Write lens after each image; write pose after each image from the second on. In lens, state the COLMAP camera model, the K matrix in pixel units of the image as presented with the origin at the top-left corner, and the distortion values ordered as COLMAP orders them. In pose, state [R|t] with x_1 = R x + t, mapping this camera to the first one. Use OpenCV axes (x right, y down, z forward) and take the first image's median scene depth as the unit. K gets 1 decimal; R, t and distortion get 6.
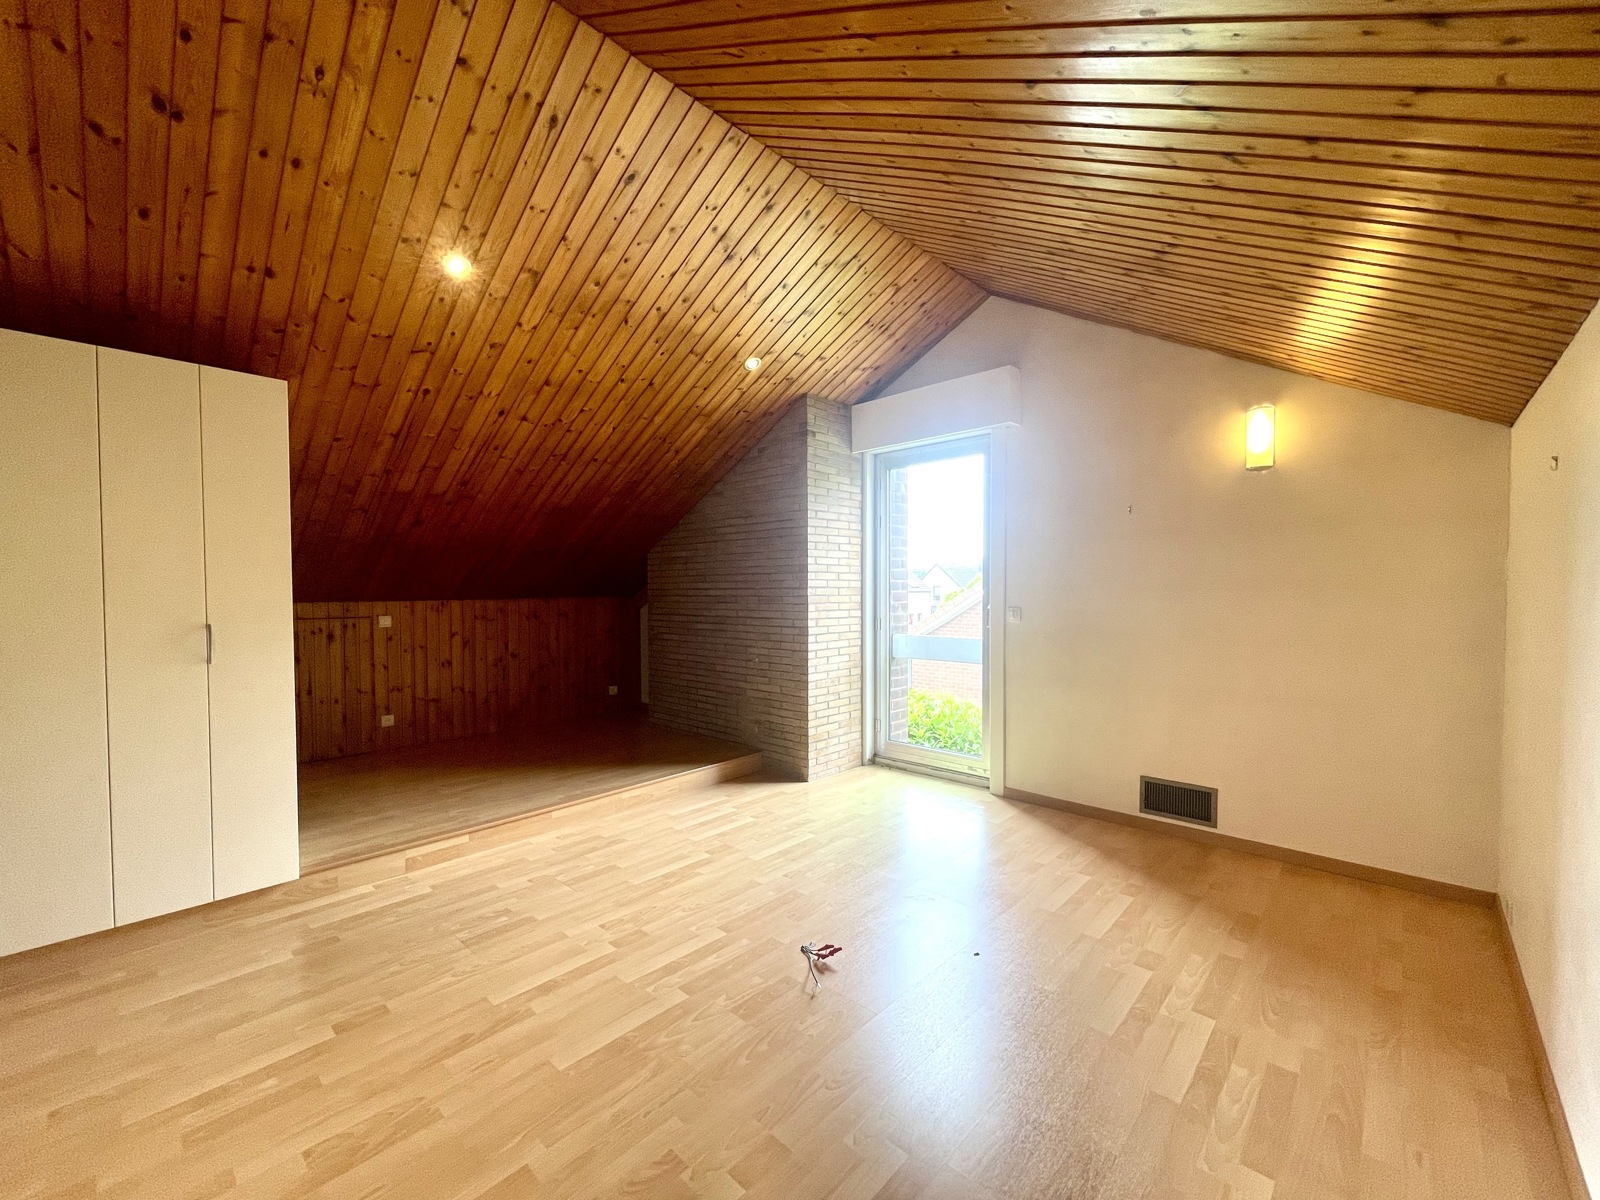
lens RADIAL K [[650.9, 0, 799.9], [0, 650.9, 601.8], [0, 0, 1]] dist [0.009112, 0.001472]
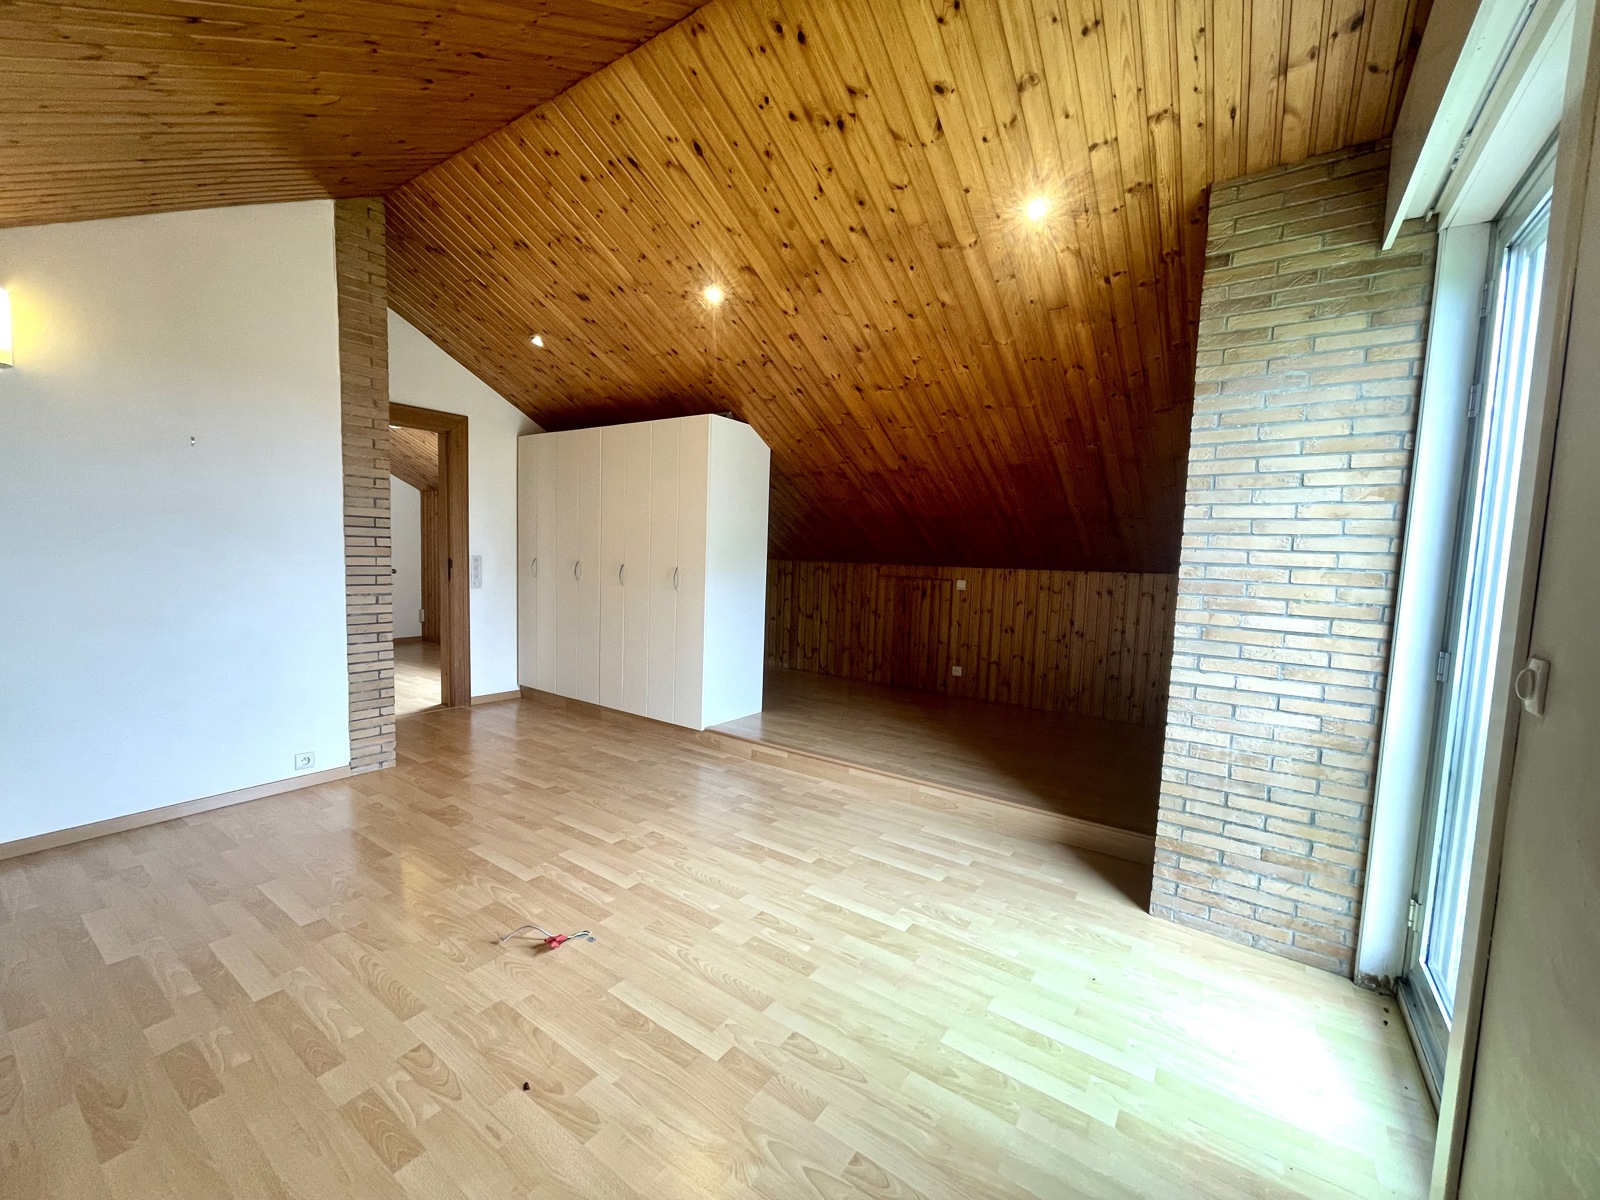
lens RADIAL K [[650.9, 0, 799.2], [0, 650.9, 602.6], [0, 0, 1]] dist [0.009112, 0.001472]
pose [[0.144238, 0.087744, -0.985645, 0.463360], [-0.052724, 0.995328, 0.080891, -0.016218], [0.988137, 0.040300, 0.148190, 0.570682]]
